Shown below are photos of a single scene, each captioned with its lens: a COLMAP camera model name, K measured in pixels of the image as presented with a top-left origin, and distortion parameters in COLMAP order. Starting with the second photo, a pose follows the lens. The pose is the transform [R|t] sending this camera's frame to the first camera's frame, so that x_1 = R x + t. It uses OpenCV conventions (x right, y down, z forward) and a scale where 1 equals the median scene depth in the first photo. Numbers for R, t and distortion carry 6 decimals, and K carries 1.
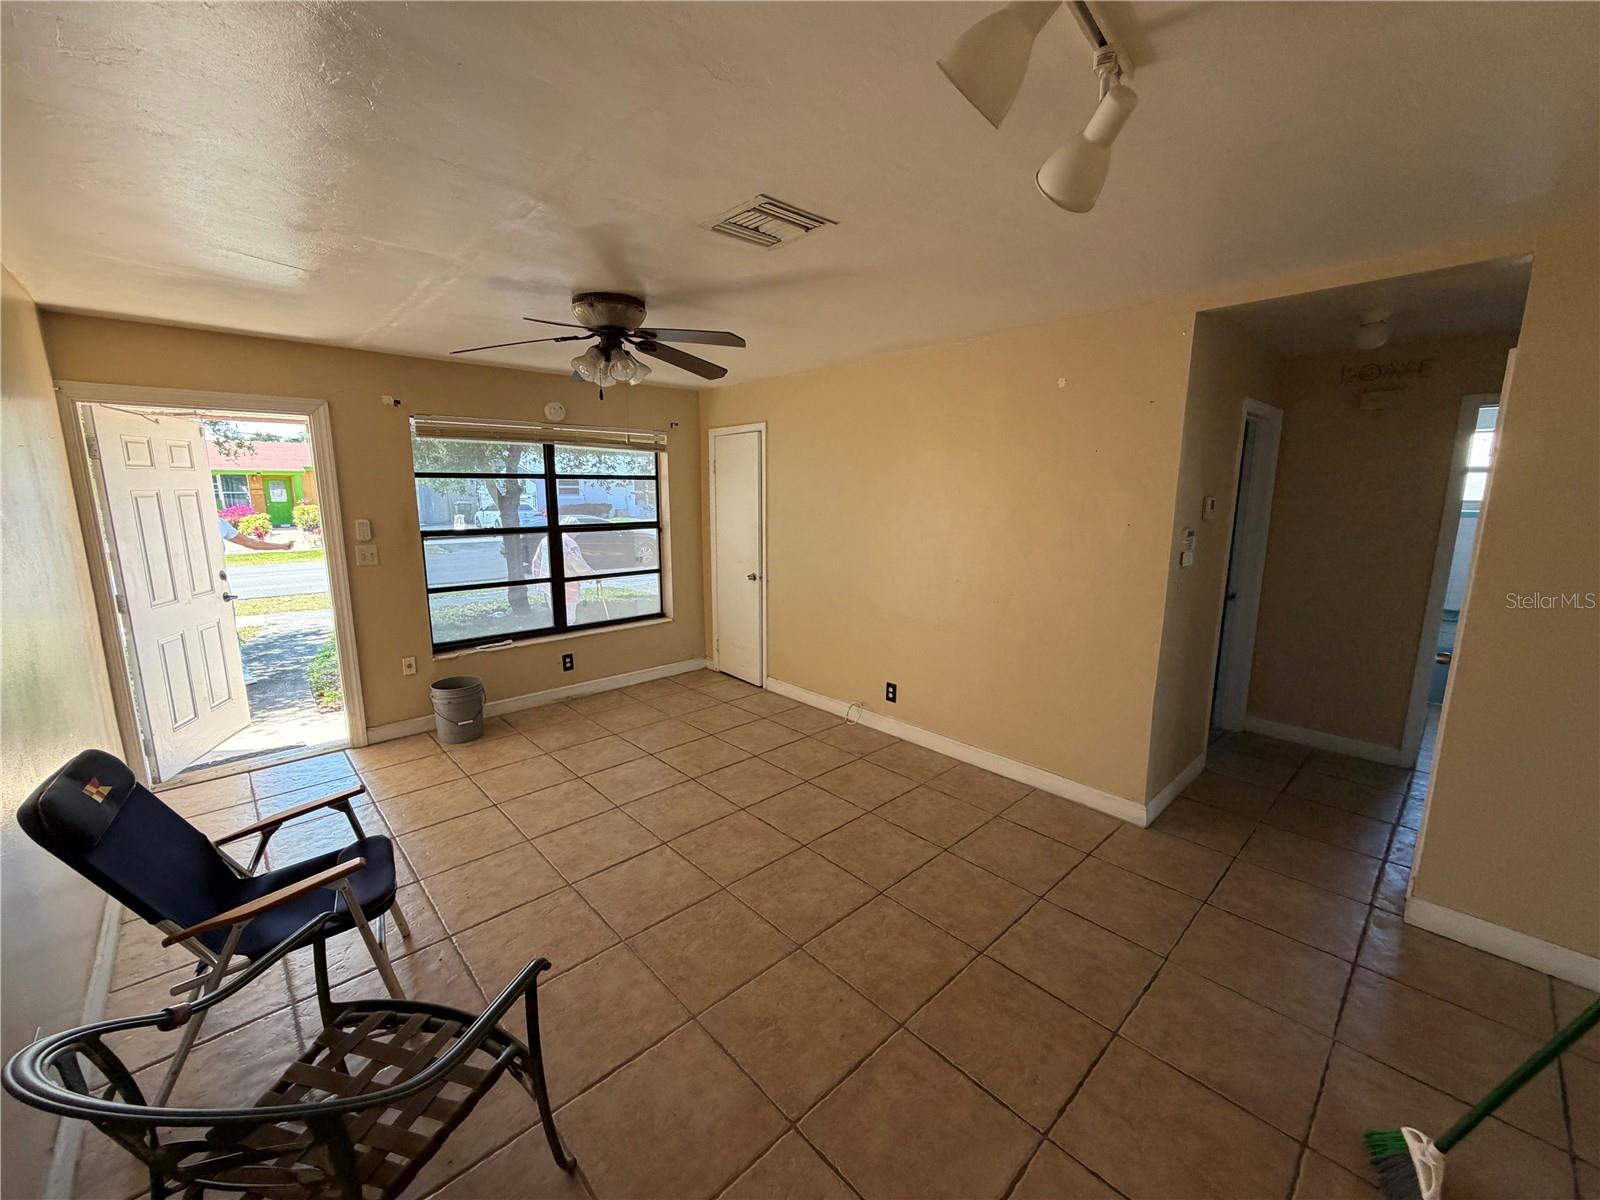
lens RADIAL K [[638.6, 0, 790.1], [0, 638.6, 597.0], [0, 0, 1]] dist [0.000917, -0.000134]
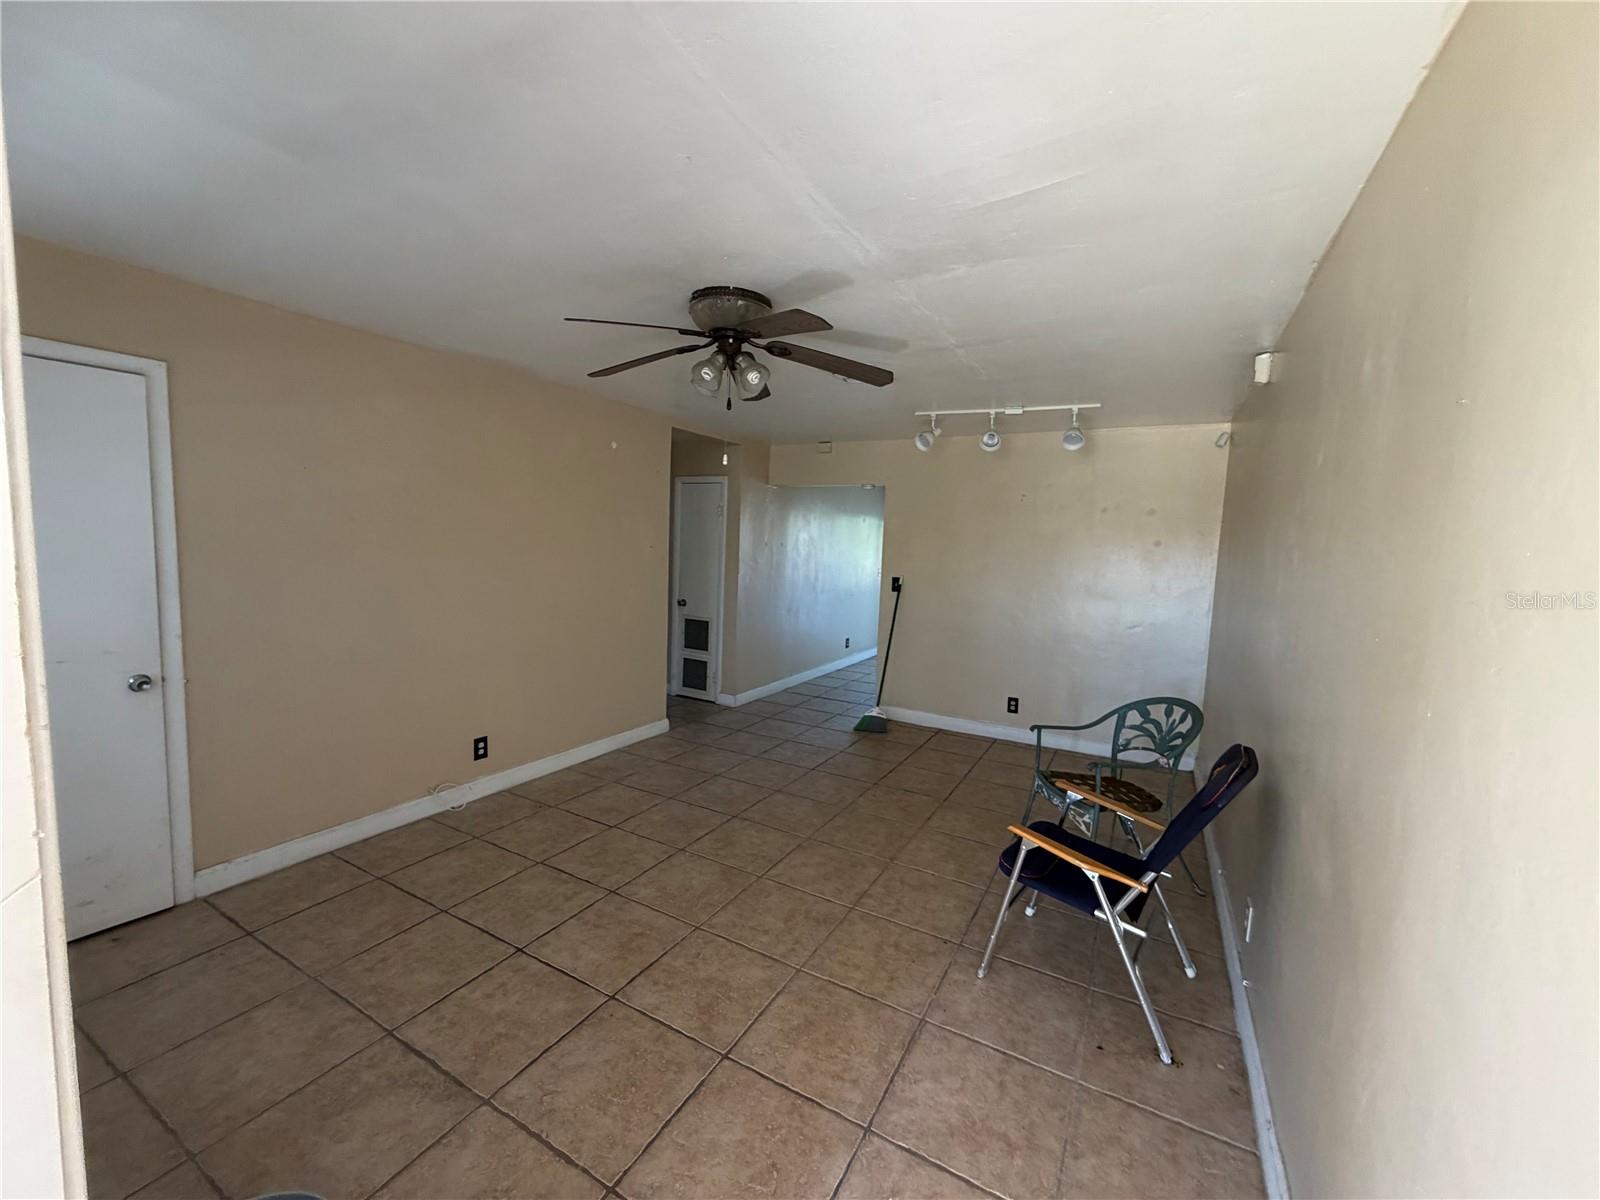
lens RADIAL K [[638.6, 0, 796.7], [0, 638.6, 599.1], [0, 0, 1]] dist [0.000917, -0.000134]
pose [[-0.307968, -0.101381, 0.945980, -0.913497], [0.127143, 0.981002, 0.146527, -0.144305], [-0.942863, 0.165400, -0.289227, 0.961534]]
